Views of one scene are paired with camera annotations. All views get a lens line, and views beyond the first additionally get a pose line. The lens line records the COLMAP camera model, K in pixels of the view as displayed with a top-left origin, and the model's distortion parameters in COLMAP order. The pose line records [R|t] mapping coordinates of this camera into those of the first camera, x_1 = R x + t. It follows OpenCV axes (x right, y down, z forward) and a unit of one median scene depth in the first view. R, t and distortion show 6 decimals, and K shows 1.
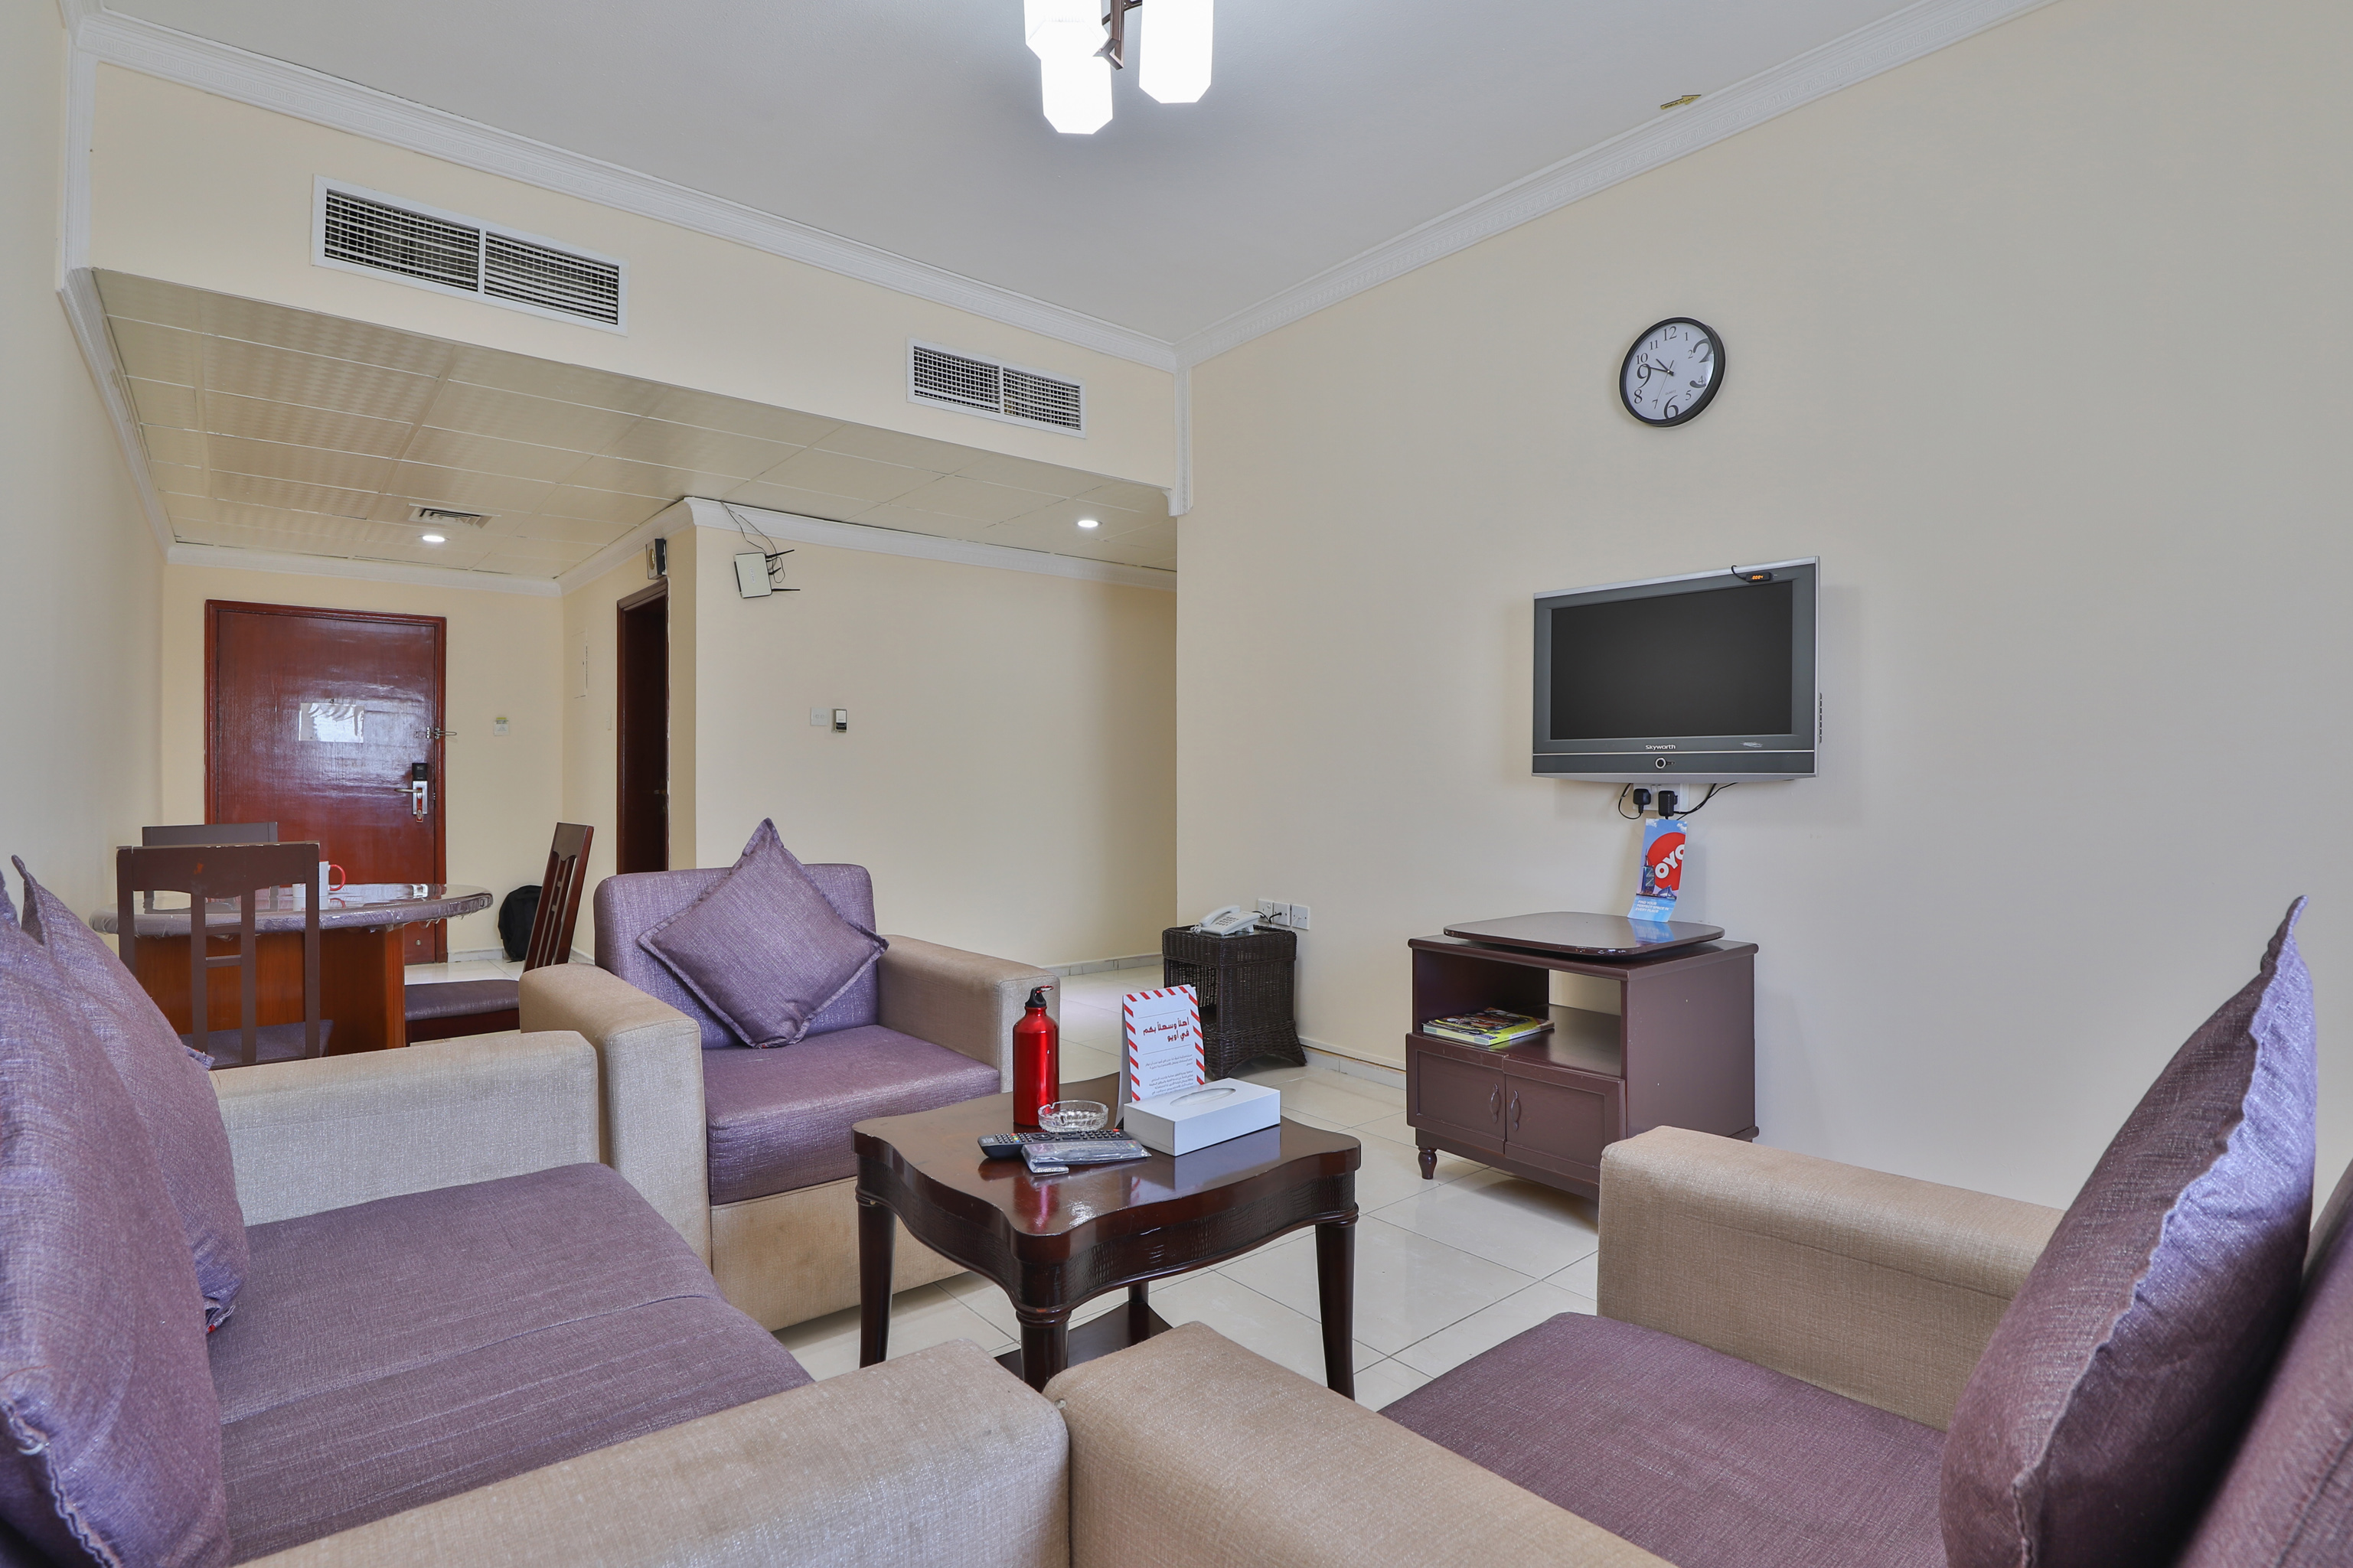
lens RADIAL K [[1141.0, 0, 1192.0], [0, 1141.0, 782.9], [0, 0, 1]] dist [-0.031646, 0.001779]
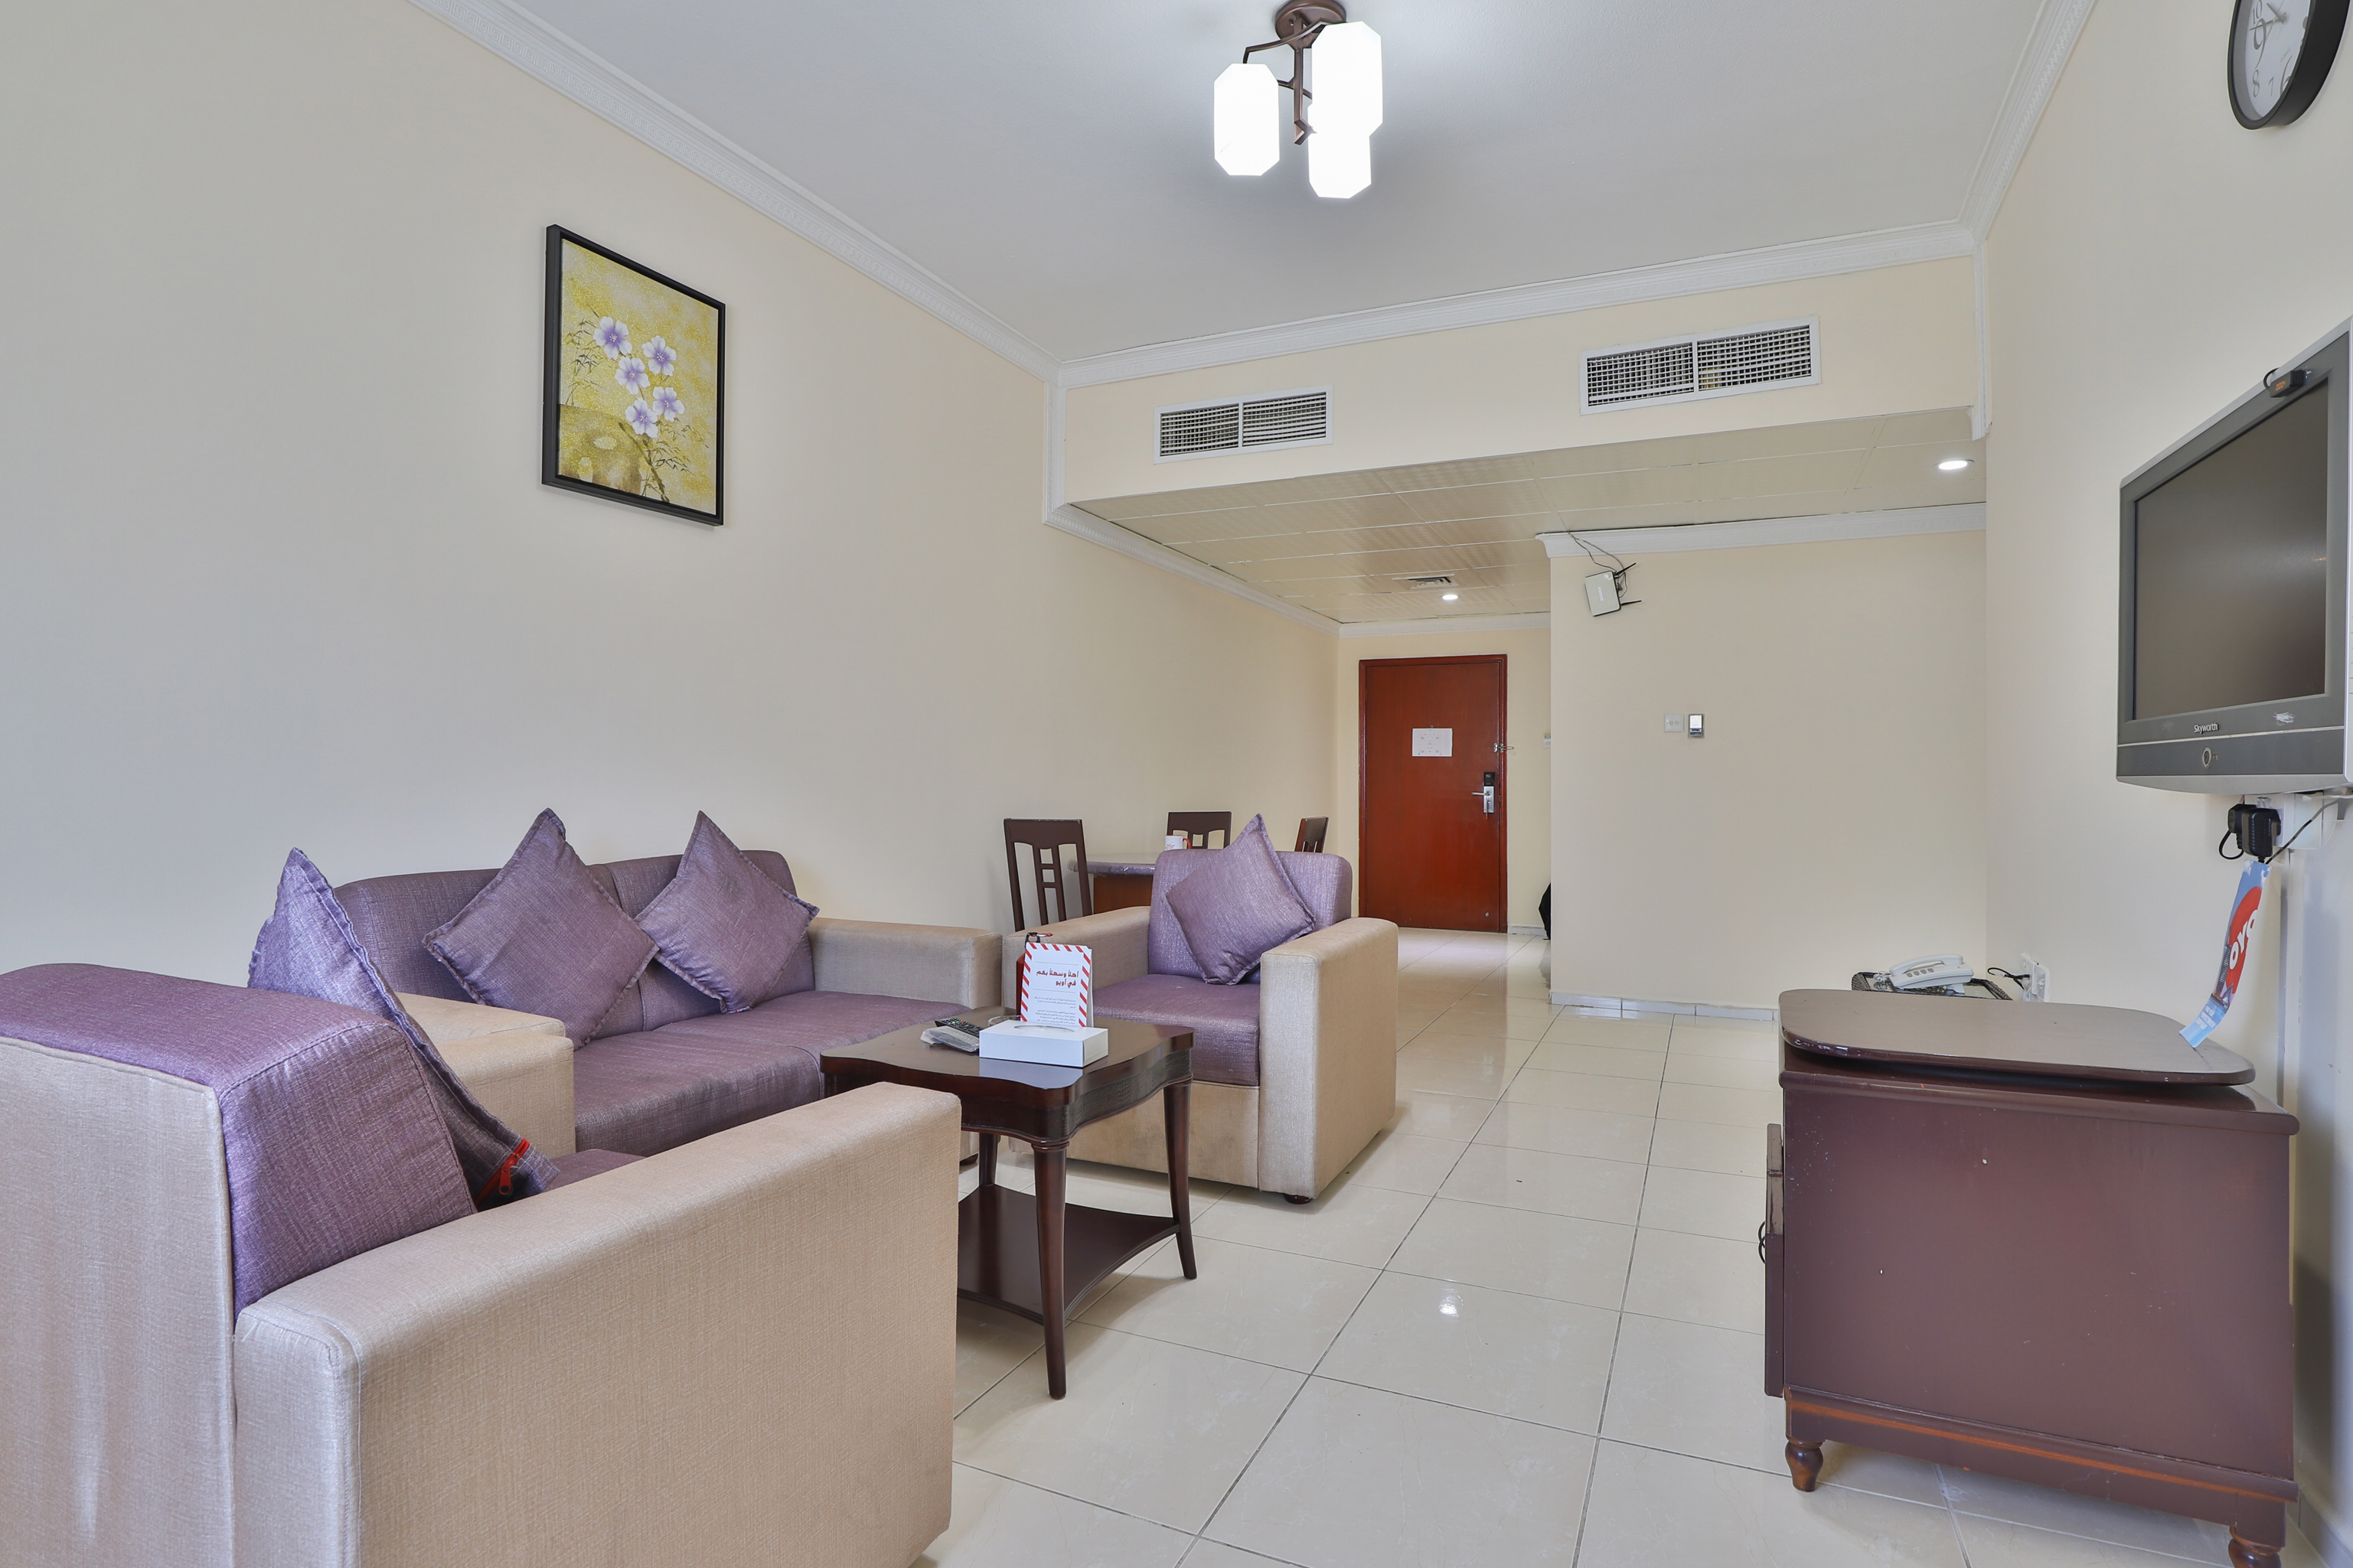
lens RADIAL K [[1141.0, 0, 1192.0], [0, 1141.0, 782.9], [0, 0, 1]] dist [-0.031646, 0.001779]
pose [[0.430094, 0.000559, -0.902784, 0.624495], [-0.006870, 0.999973, -0.002653, -0.000308], [0.902758, 0.007343, 0.430086, 0.298504]]
